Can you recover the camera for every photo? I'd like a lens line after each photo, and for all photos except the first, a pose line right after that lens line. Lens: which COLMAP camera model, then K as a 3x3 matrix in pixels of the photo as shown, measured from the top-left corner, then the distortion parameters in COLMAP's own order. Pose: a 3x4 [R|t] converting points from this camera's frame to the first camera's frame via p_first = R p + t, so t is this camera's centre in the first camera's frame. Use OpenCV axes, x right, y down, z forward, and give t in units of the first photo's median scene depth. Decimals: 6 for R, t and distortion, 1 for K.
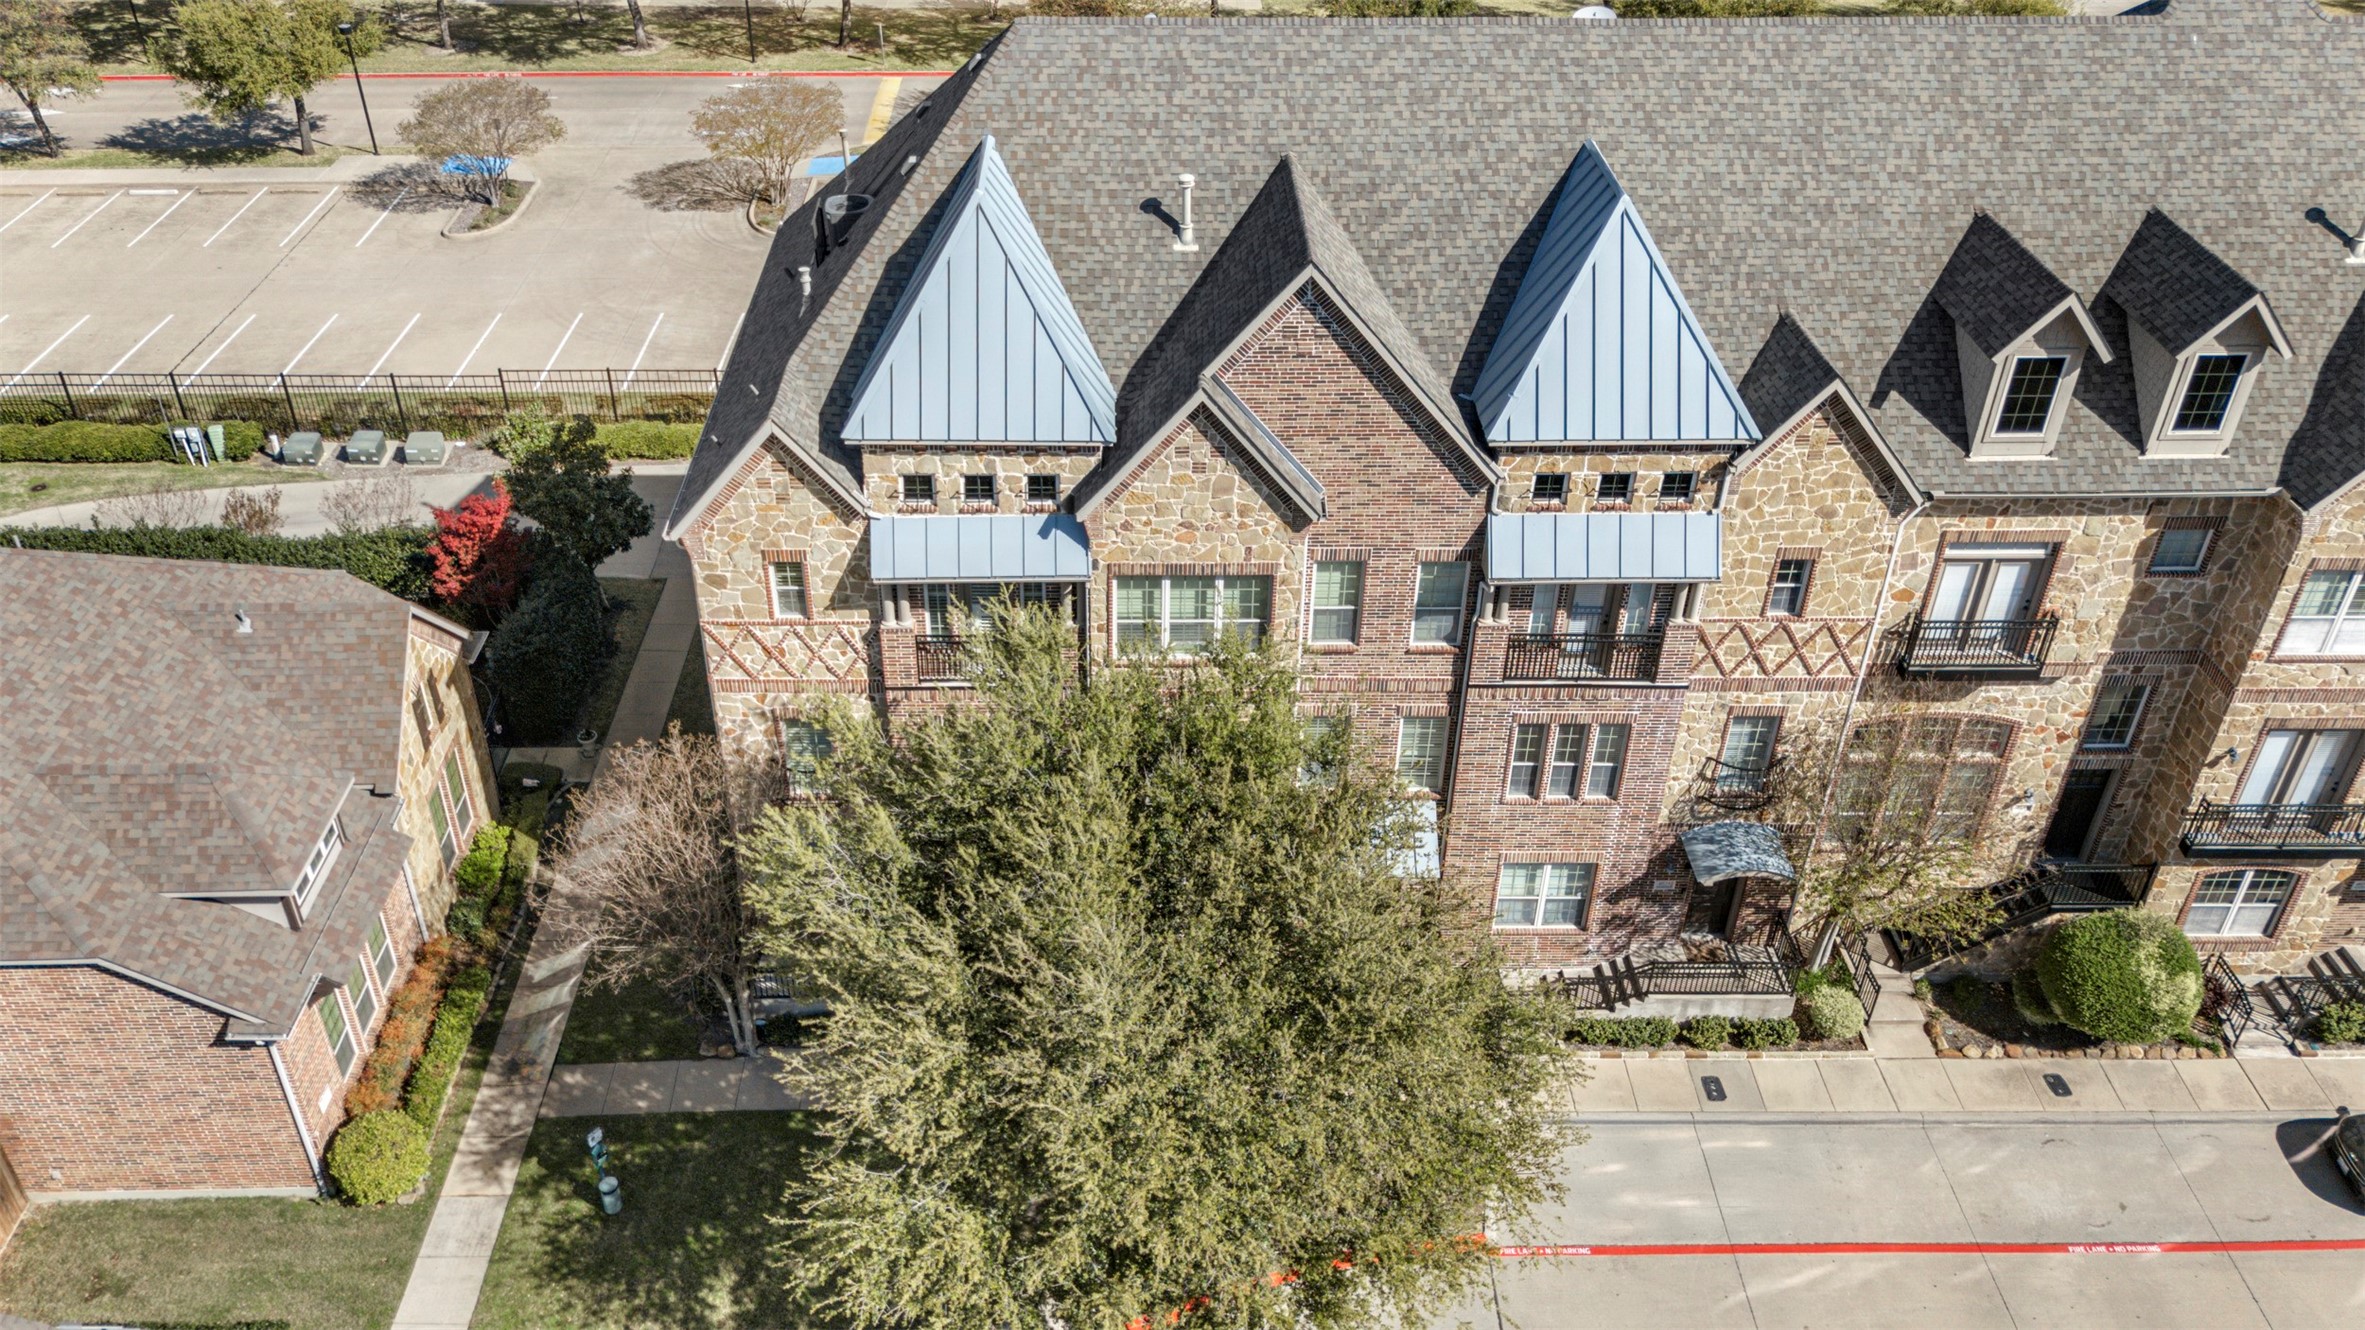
lens RADIAL K [[1821.6, 0, 1151.5], [0, 1821.6, 567.4], [0, 0, 1]] dist [0.058013, -0.019915]
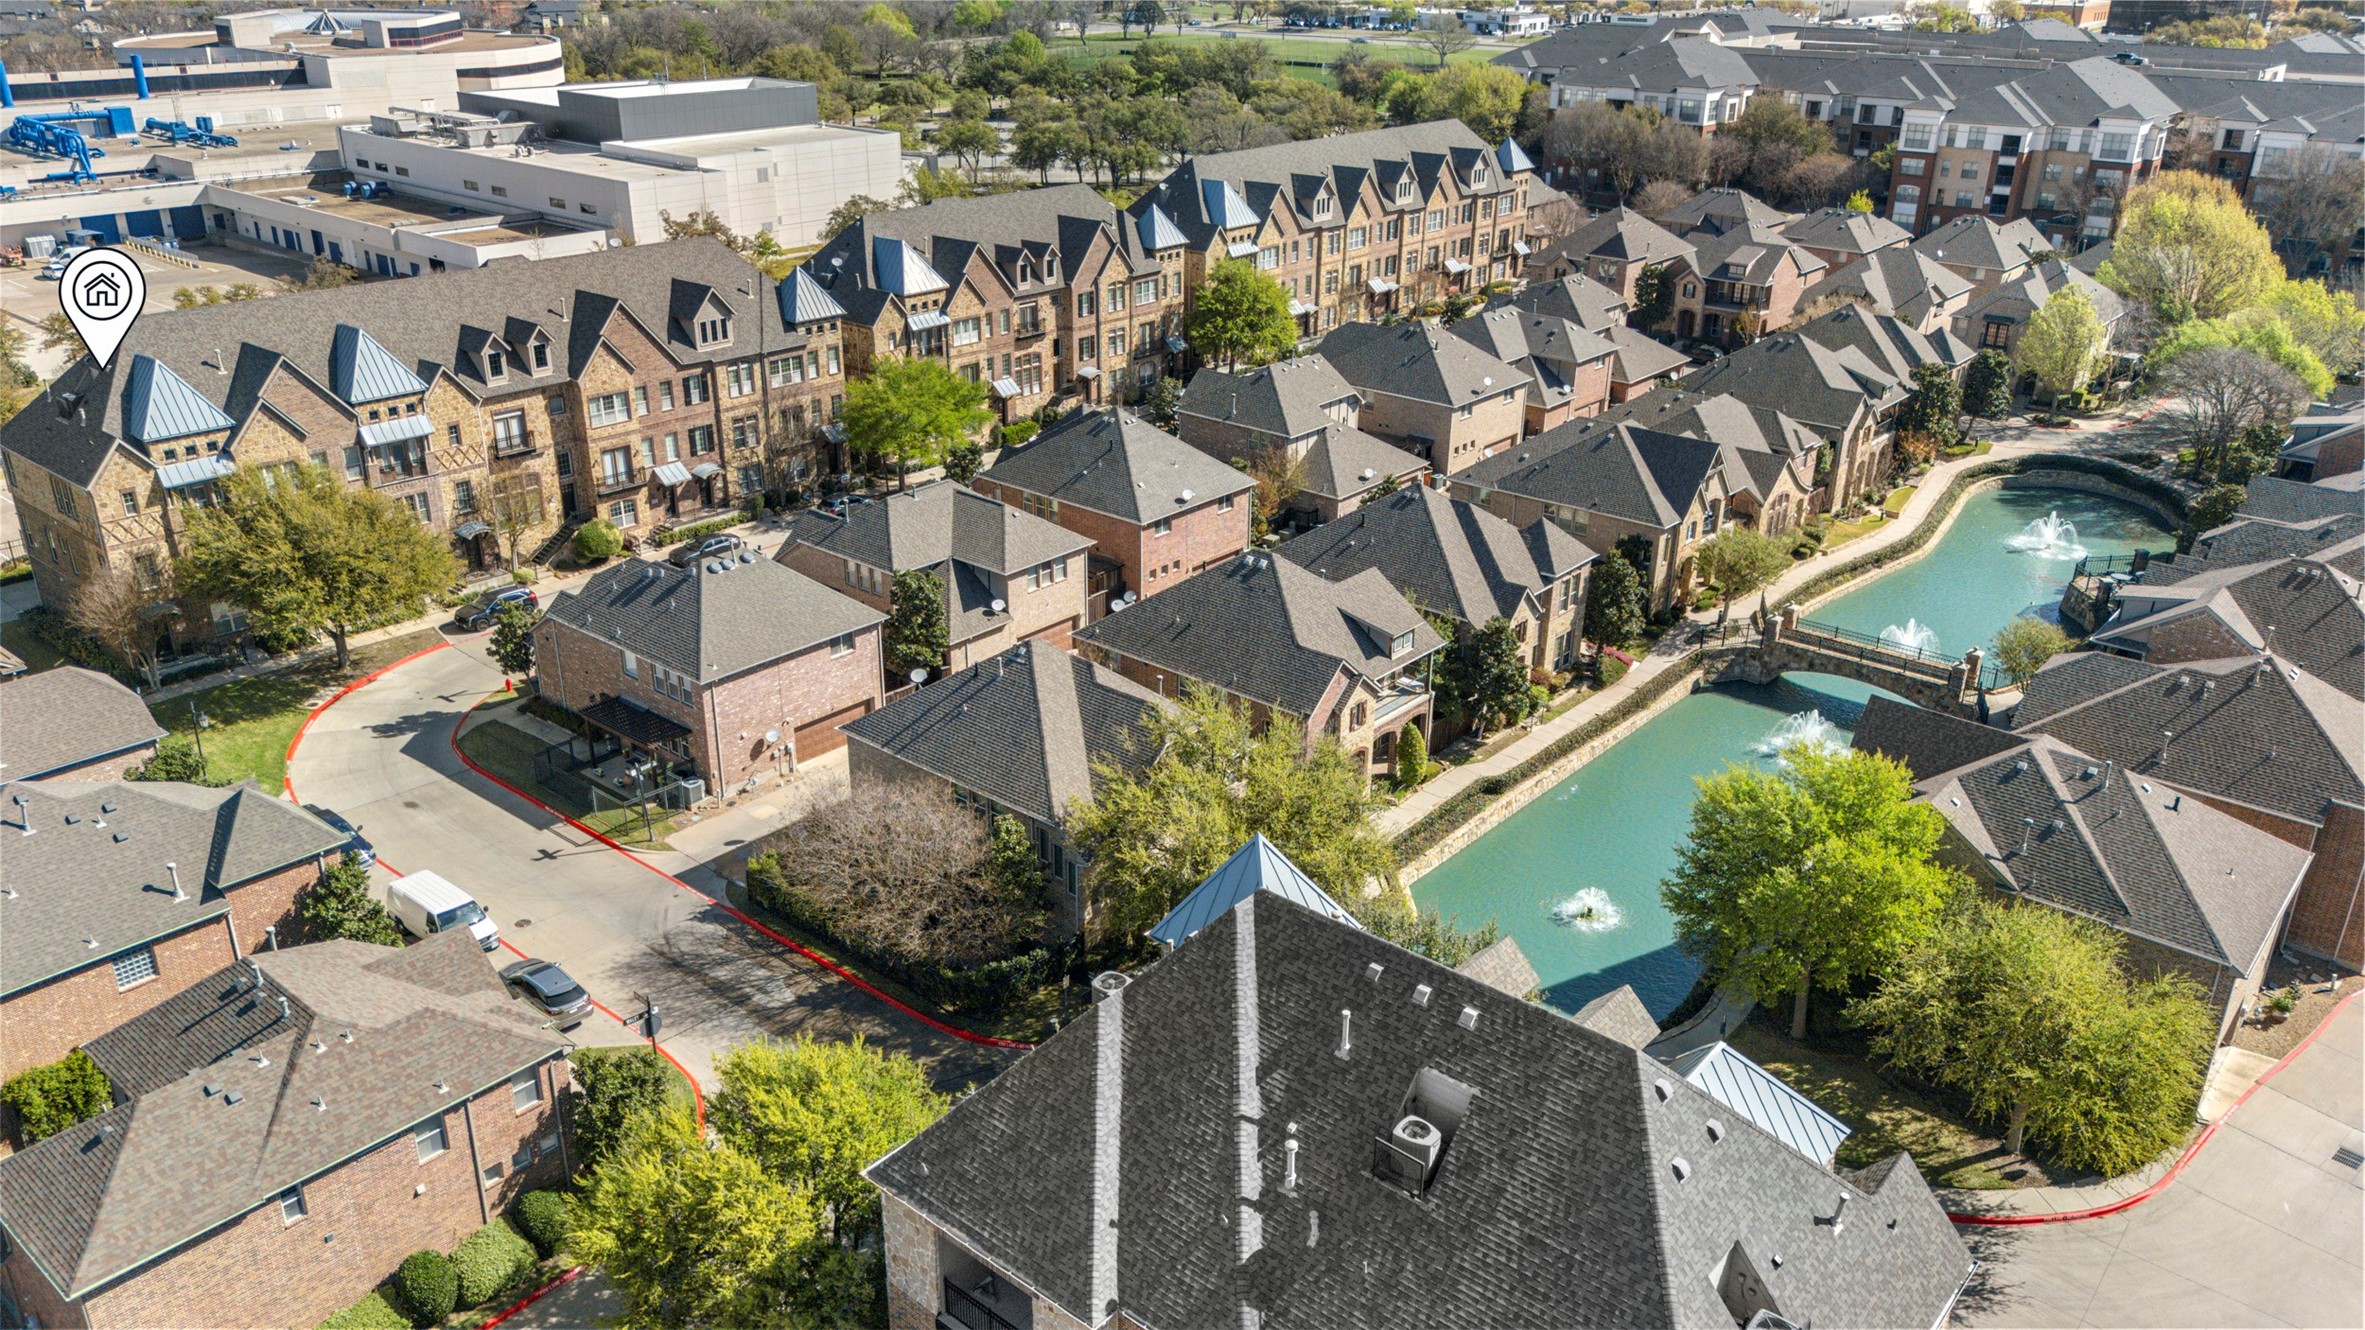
lens RADIAL K [[1733.0, 0, 1194.5], [0, 1733.0, 666.8], [0, 0, 1]] dist [0.027763, -0.002283]
pose [[0.657761, -0.299998, 0.690906, -1.118187], [0.411474, 0.911413, 0.004011, 0.964735], [-0.630904, 0.281652, 0.722933, -2.087394]]
